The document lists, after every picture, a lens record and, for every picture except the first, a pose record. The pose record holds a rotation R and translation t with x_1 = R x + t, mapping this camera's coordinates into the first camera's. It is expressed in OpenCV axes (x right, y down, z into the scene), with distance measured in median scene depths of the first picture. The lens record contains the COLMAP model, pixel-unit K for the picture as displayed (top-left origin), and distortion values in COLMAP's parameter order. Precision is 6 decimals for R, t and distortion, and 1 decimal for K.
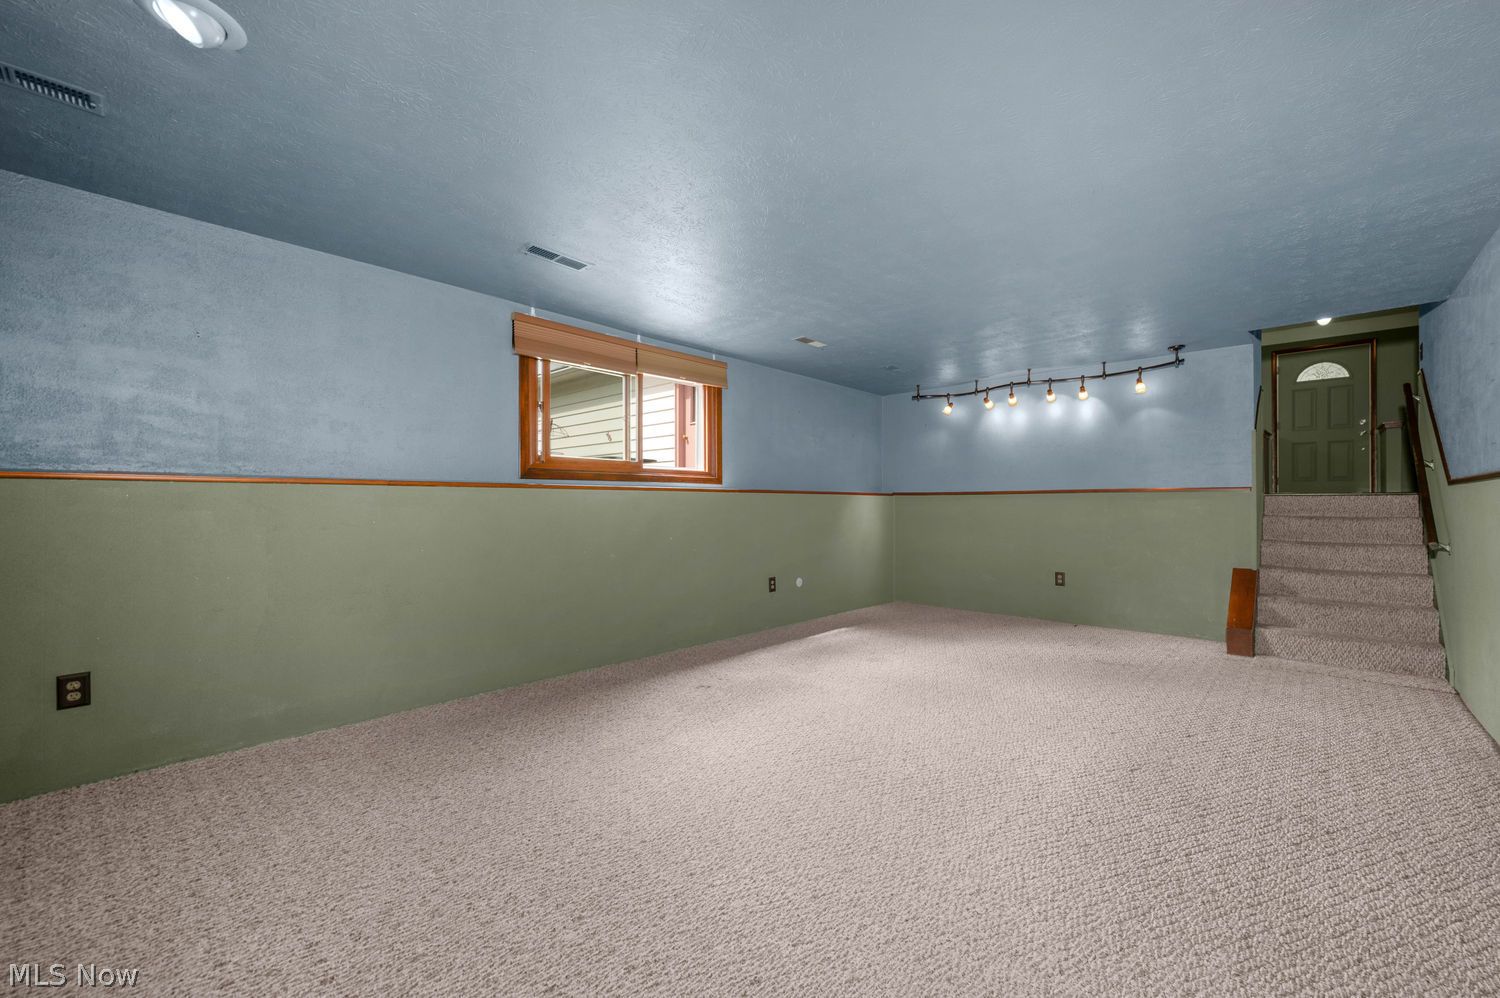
lens RADIAL K [[601.3, 0, 765.4], [0, 601.3, 504.4], [0, 0, 1]] dist [0.019767, -0.002653]
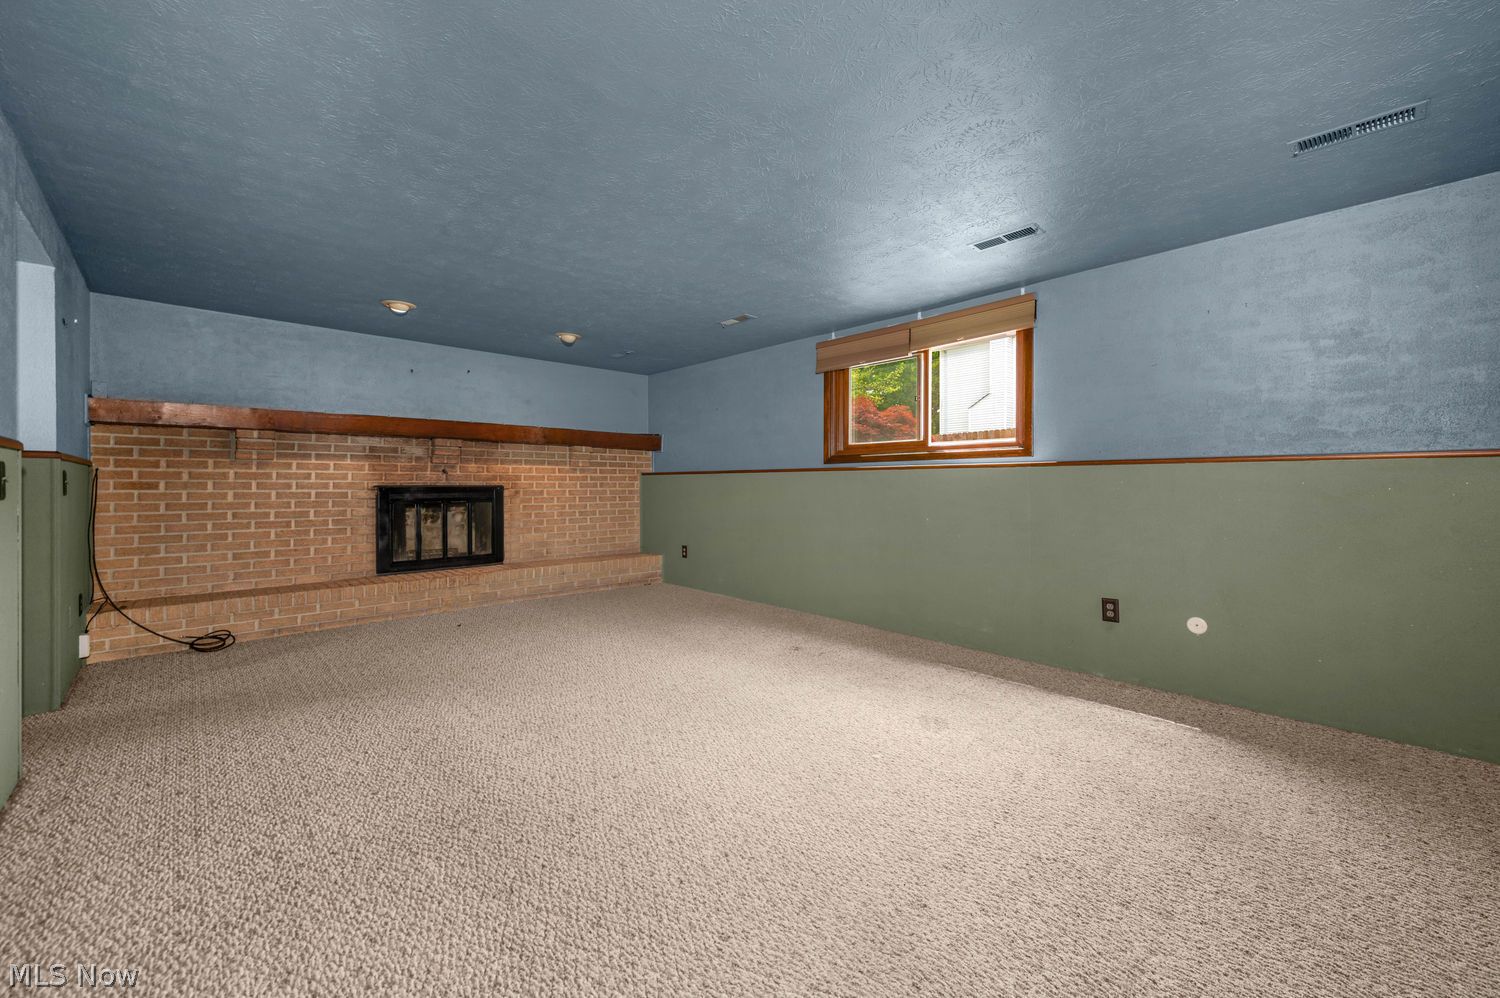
lens RADIAL K [[601.3, 0, 765.8], [0, 601.3, 488.2], [0, 0, 1]] dist [0.019767, -0.002653]
pose [[-0.079220, 0.007211, -0.996831, 0.812924], [0.001336, 0.999974, 0.007127, 0.000534], [0.996856, -0.000767, -0.079227, 0.841236]]
